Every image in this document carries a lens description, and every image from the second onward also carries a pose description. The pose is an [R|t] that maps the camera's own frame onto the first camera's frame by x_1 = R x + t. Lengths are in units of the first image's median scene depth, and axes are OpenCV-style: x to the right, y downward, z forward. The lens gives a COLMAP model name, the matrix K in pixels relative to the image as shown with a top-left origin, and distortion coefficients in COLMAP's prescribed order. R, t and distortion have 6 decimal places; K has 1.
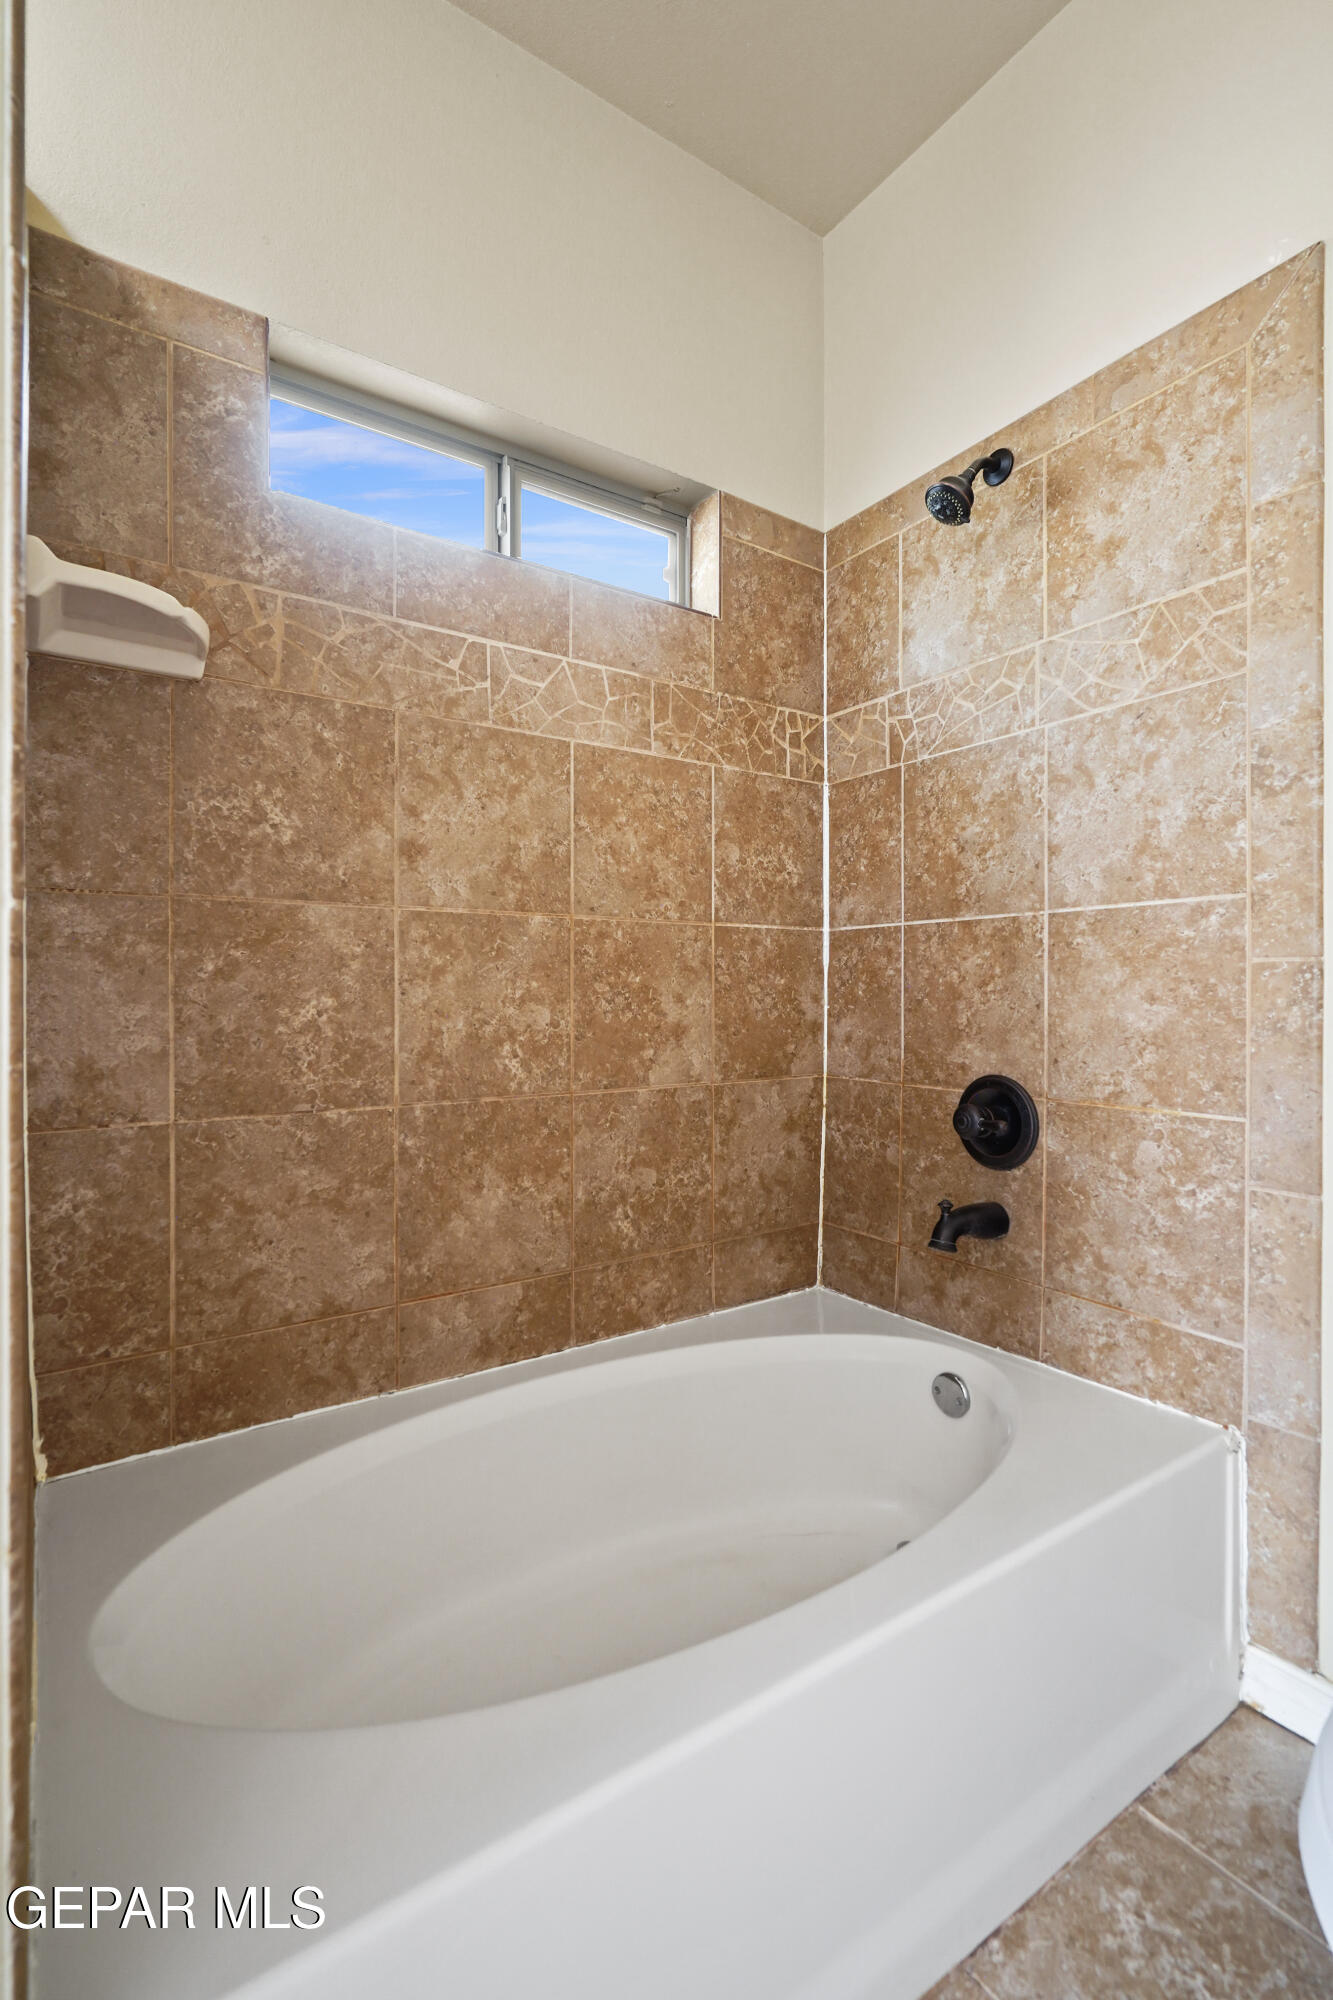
lens RADIAL K [[917.6, 0, 662.4], [0, 917.6, 996.1], [0, 0, 1]] dist [-0.004756, 0.002584]
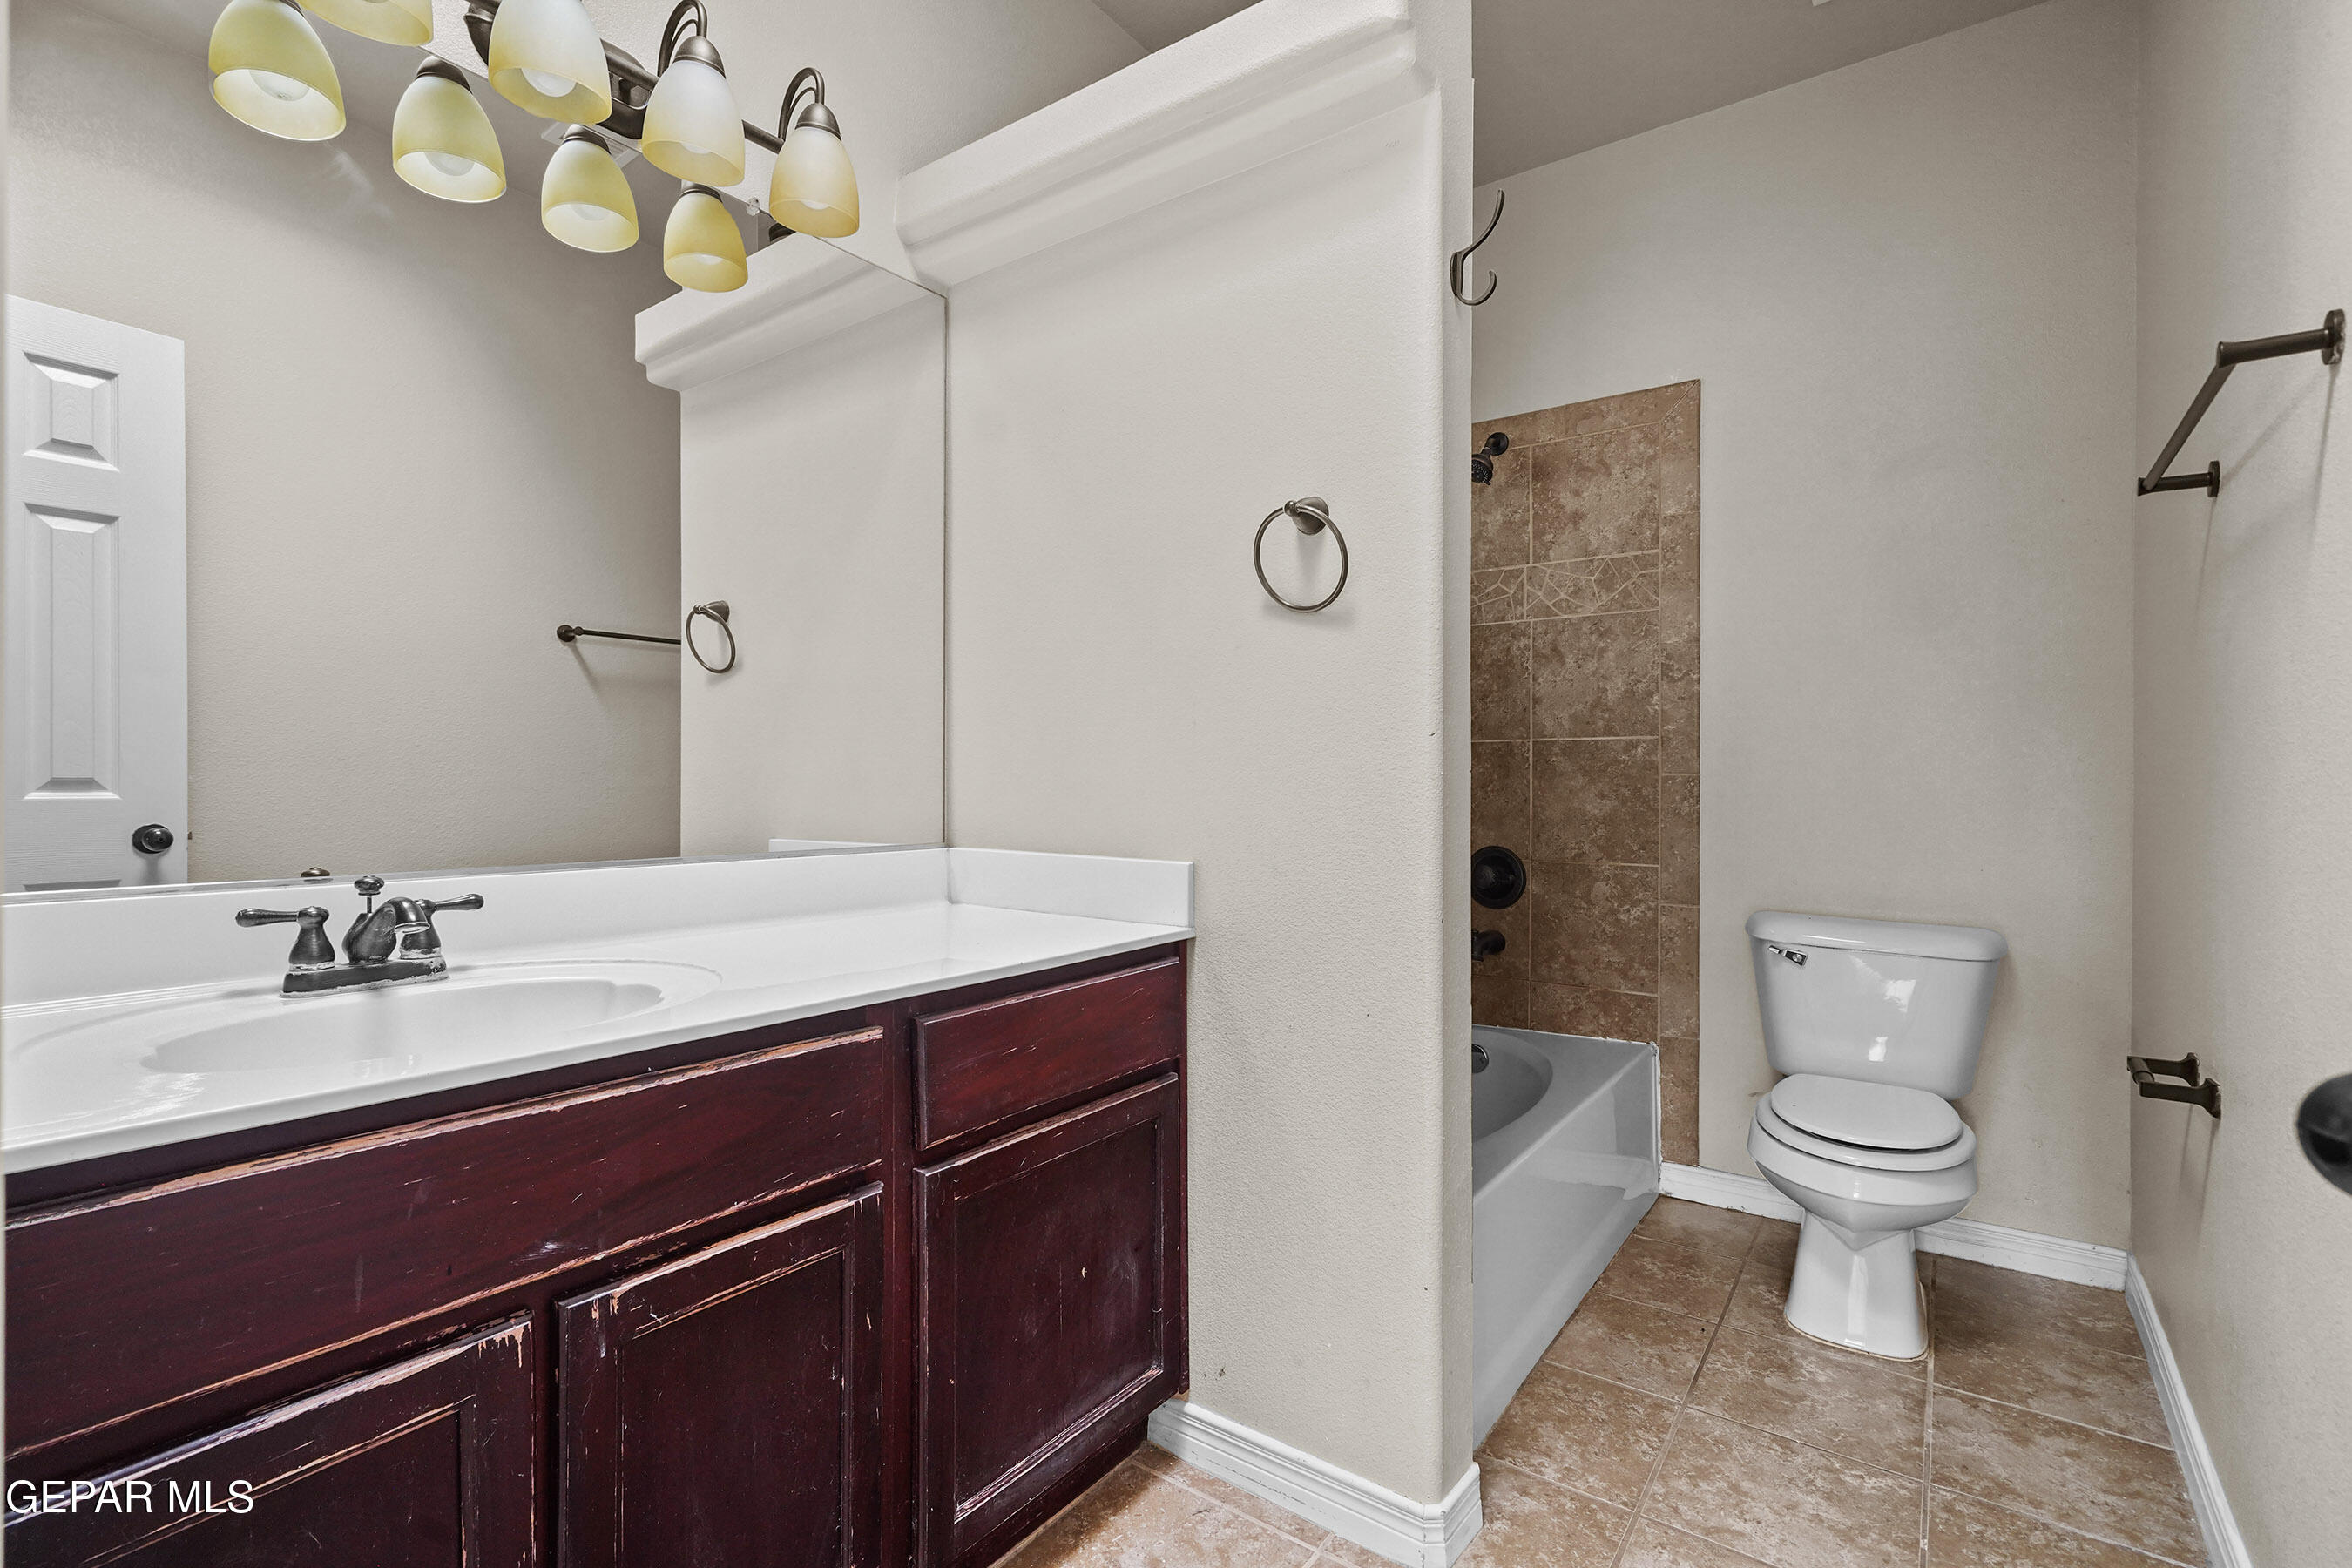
lens RADIAL K [[1079.1, 0, 1174.7], [0, 1079.1, 784.5], [0, 0, 1]] dist [-0.004756, 0.002584]
pose [[0.942025, -0.003357, 0.335527, -0.854104], [0.001848, 0.999987, 0.004816, -0.029322], [-0.335539, -0.003917, 0.942018, -0.581195]]
